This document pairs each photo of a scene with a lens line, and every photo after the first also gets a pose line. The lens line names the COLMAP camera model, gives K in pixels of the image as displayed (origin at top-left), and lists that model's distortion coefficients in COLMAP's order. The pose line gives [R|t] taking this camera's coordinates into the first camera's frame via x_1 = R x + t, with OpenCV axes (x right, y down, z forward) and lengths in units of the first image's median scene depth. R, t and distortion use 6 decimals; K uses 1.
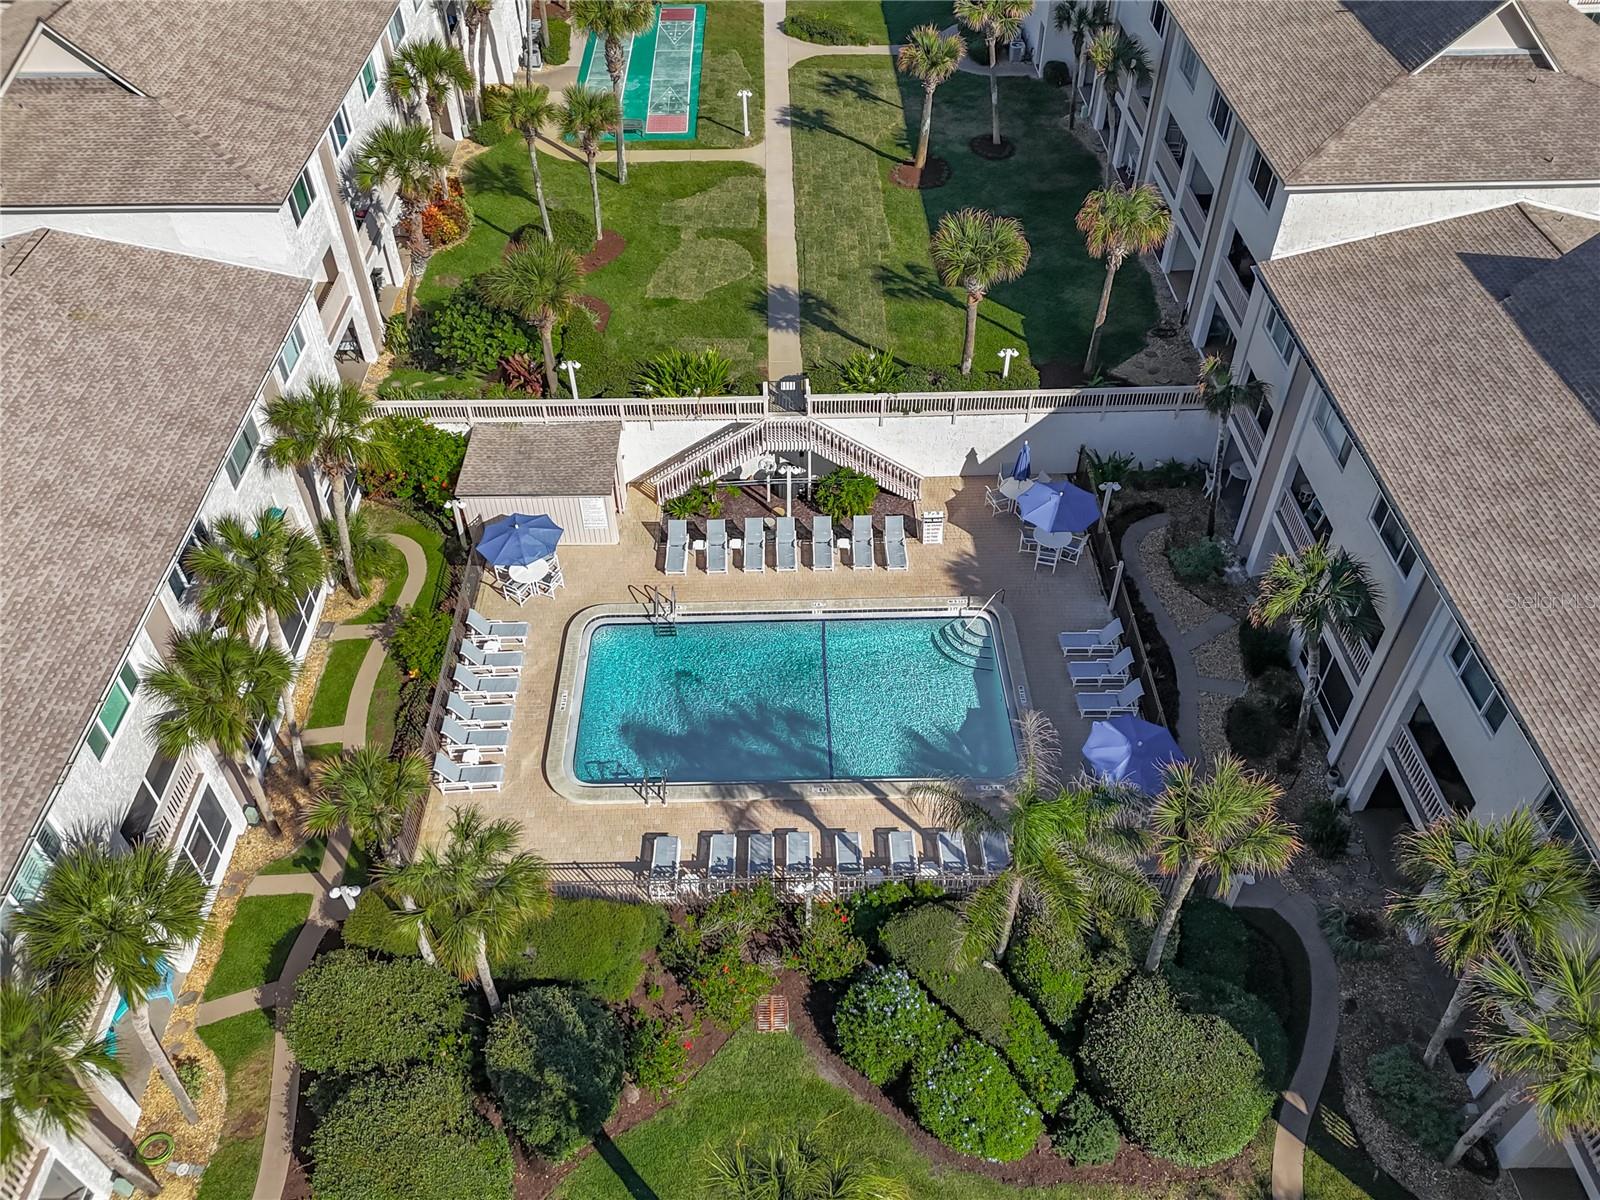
lens RADIAL K [[1192.3, 0, 796.2], [0, 1192.3, 642.1], [0, 0, 1]] dist [0.077010, -0.051850]
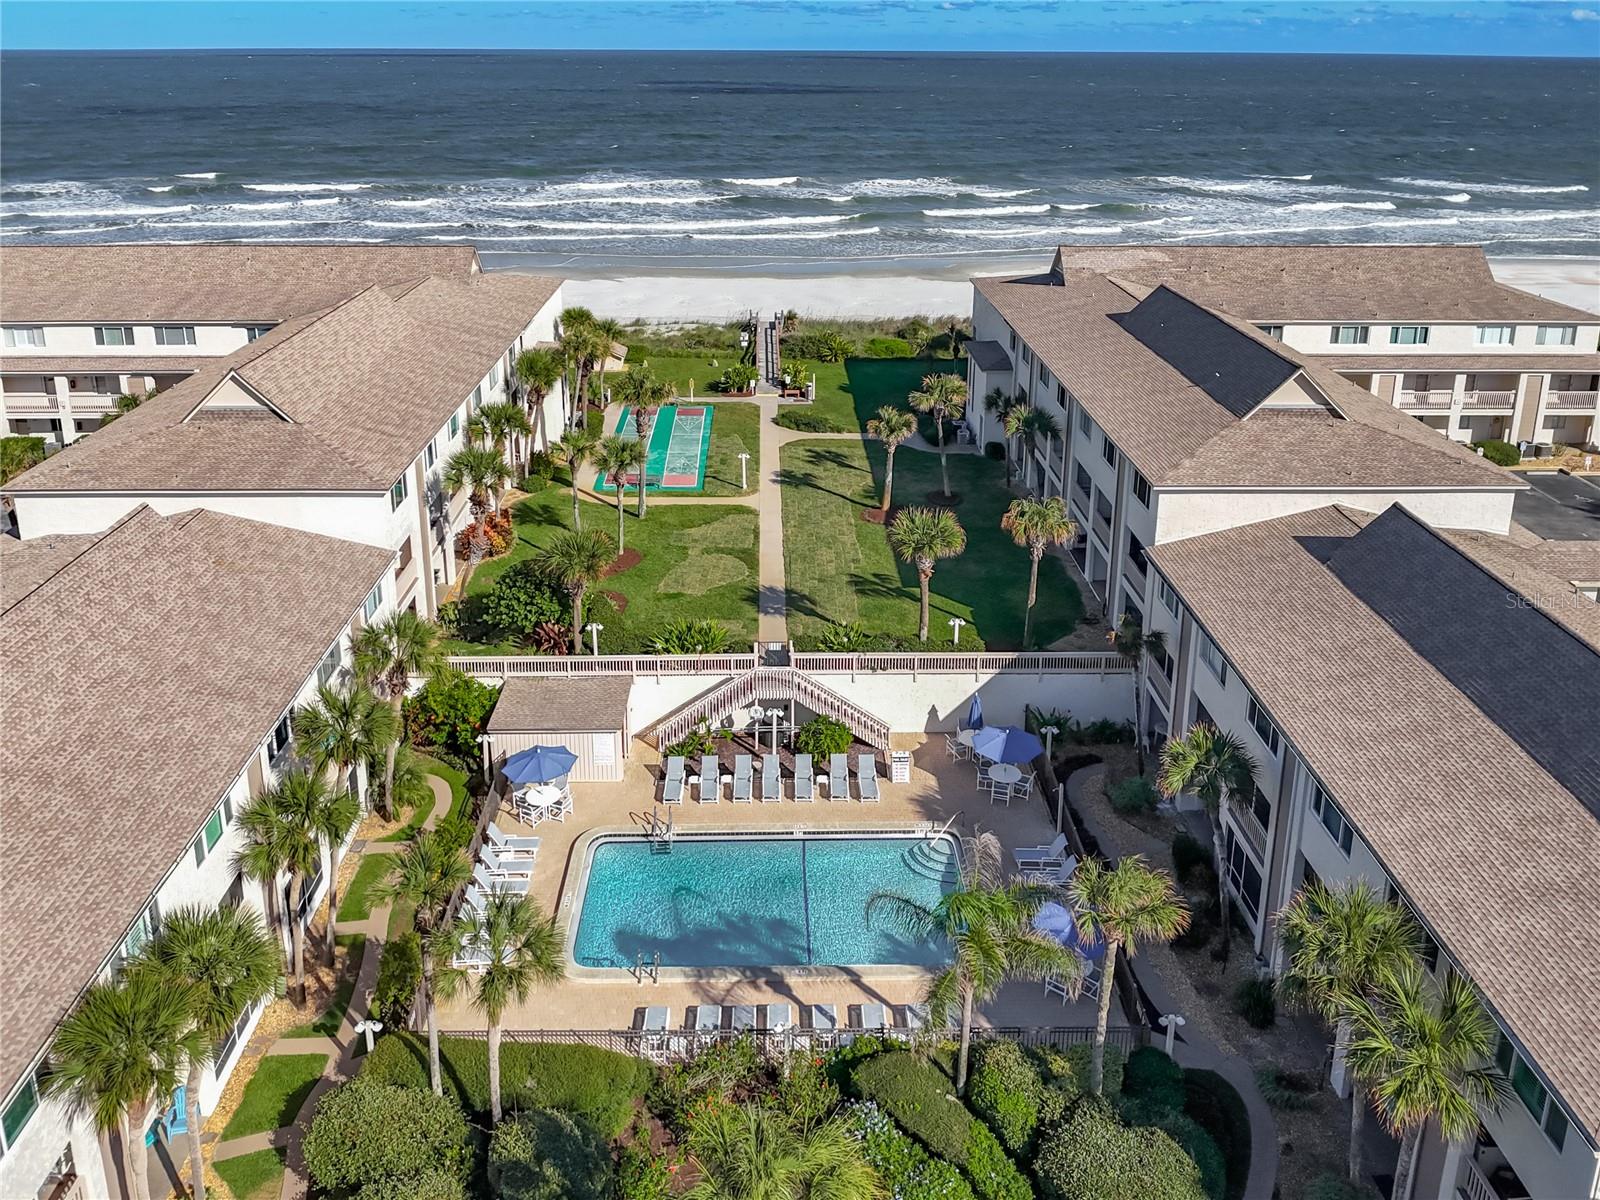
lens RADIAL K [[1206.1, 0, 799.8], [0, 1206.1, 538.5], [0, 0, 1]] dist [0.064212, -0.057650]
pose [[0.999897, 0.009584, 0.010685, 0.004611], [-0.004543, 0.917472, -0.397775, 0.181941], [-0.013615, 0.397685, 0.917421, -0.162450]]
